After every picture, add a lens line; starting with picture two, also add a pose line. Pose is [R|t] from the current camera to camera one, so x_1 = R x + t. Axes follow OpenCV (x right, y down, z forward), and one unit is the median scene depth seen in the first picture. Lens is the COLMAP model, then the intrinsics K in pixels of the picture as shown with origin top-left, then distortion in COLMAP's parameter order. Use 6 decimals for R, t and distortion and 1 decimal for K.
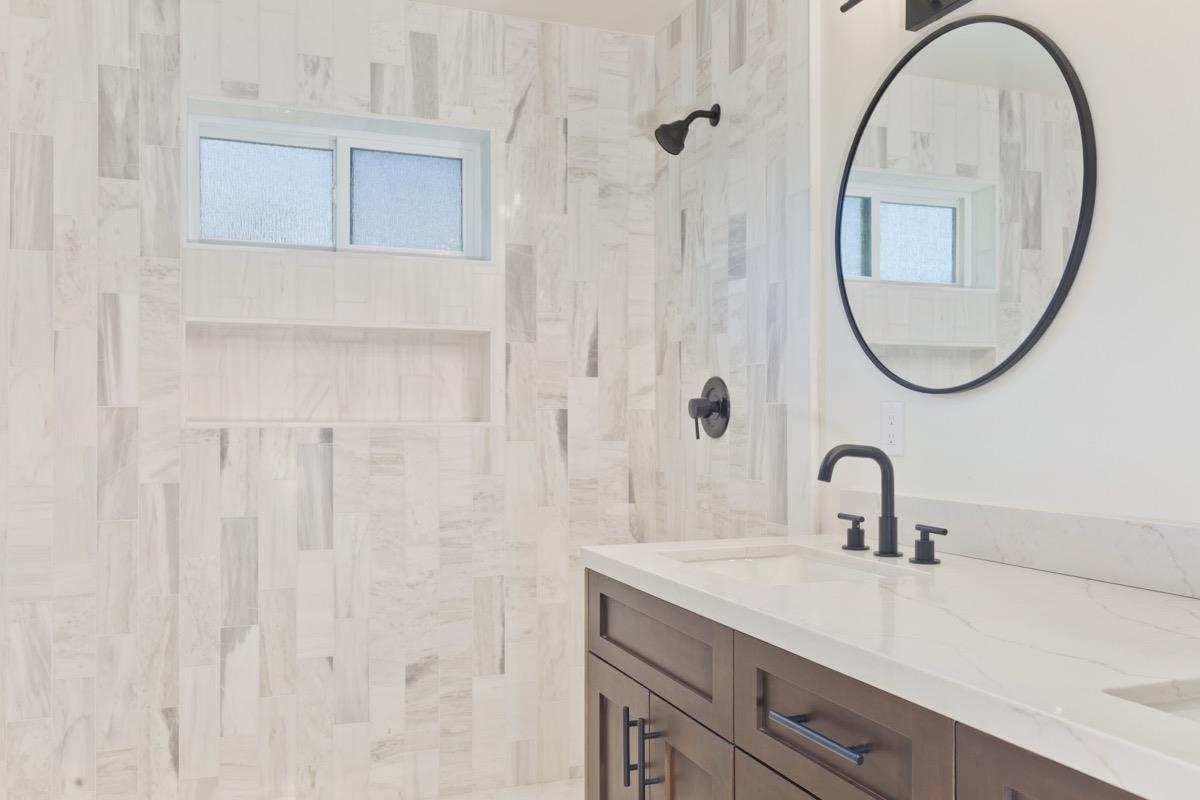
lens RADIAL K [[978.5, 0, 606.0], [0, 978.5, 415.7], [0, 0, 1]] dist [0.004714, -0.000510]
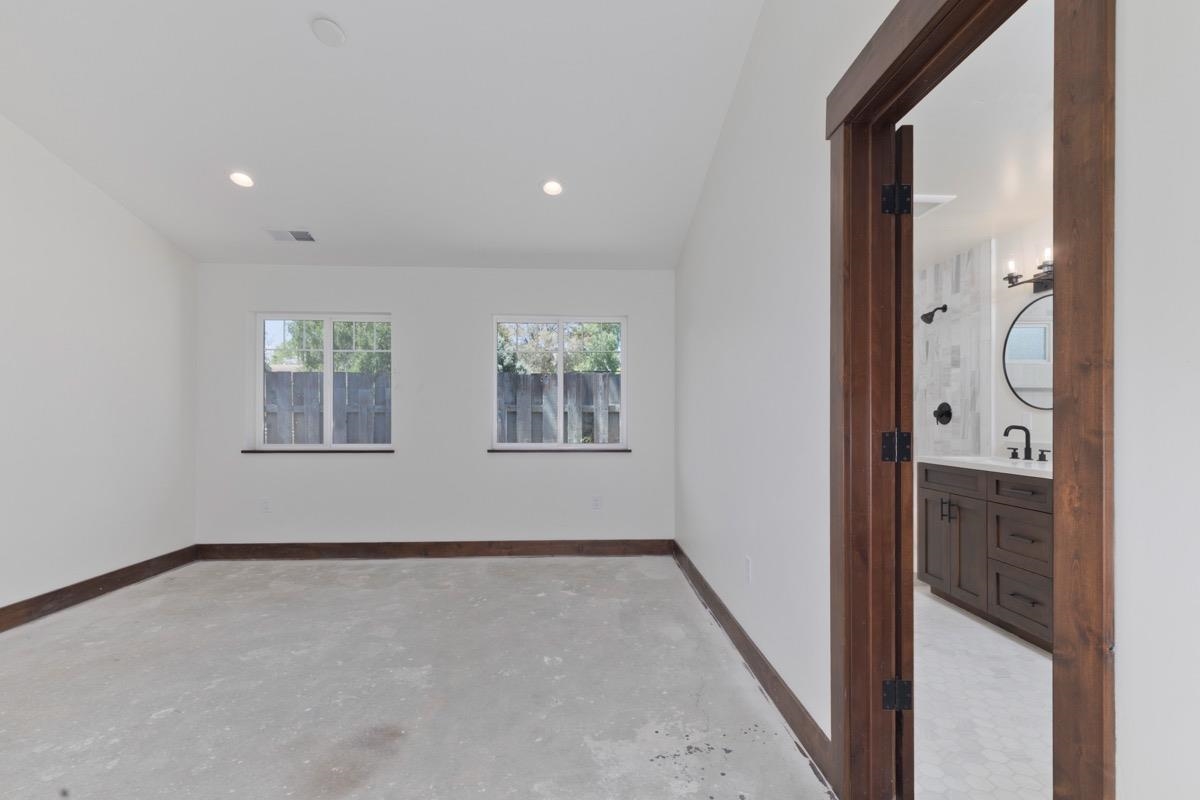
lens RADIAL K [[544.1, 0, 604.1], [0, 544.1, 418.9], [0, 0, 1]] dist [0.001394, 0.000486]
pose [[0.948798, 0.000201, -0.315883, -0.303281], [0.001557, 0.999985, 0.005314, -0.003047], [0.315879, -0.005534, 0.948783, -0.740740]]
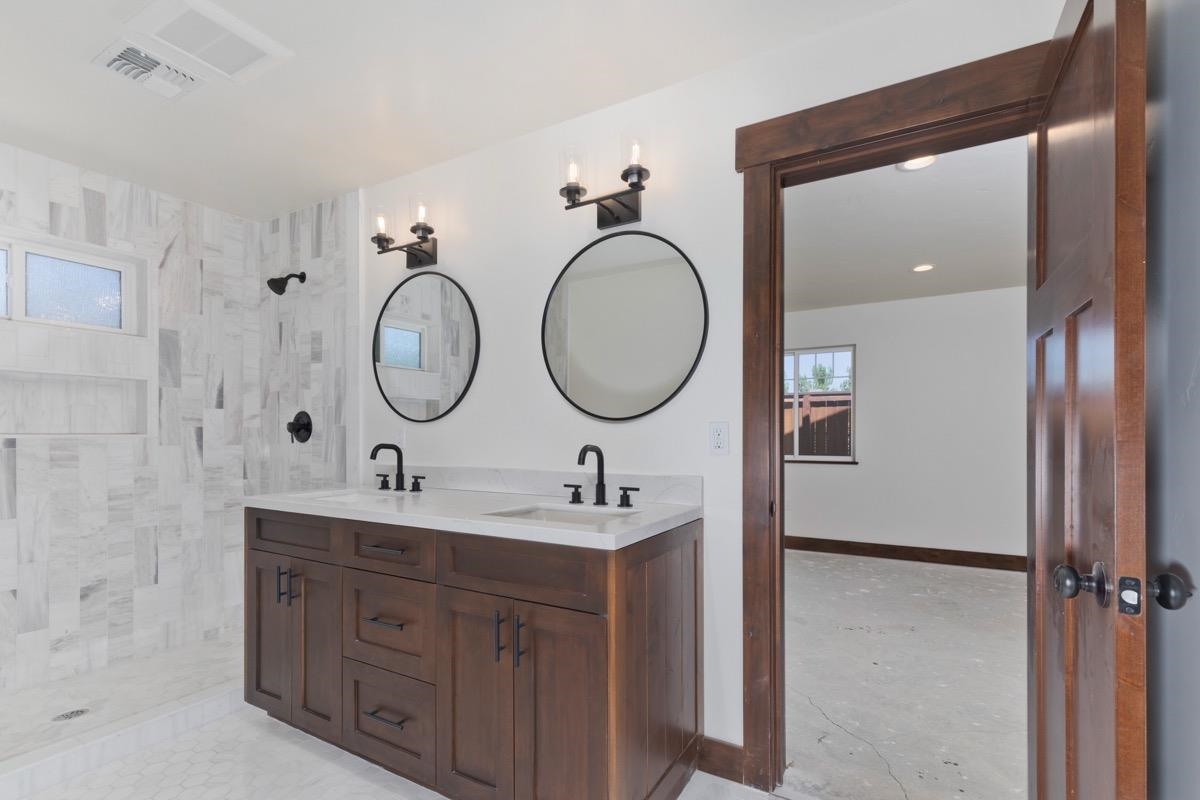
lens RADIAL K [[550.8, 0, 606.2], [0, 550.8, 432.8], [0, 0, 1]] dist [0.002986, 0.000496]
pose [[0.775825, 0.000962, 0.630947, -0.108031], [-0.003395, 0.999991, 0.002650, -0.001296], [-0.630938, -0.004198, 0.775822, -0.229717]]
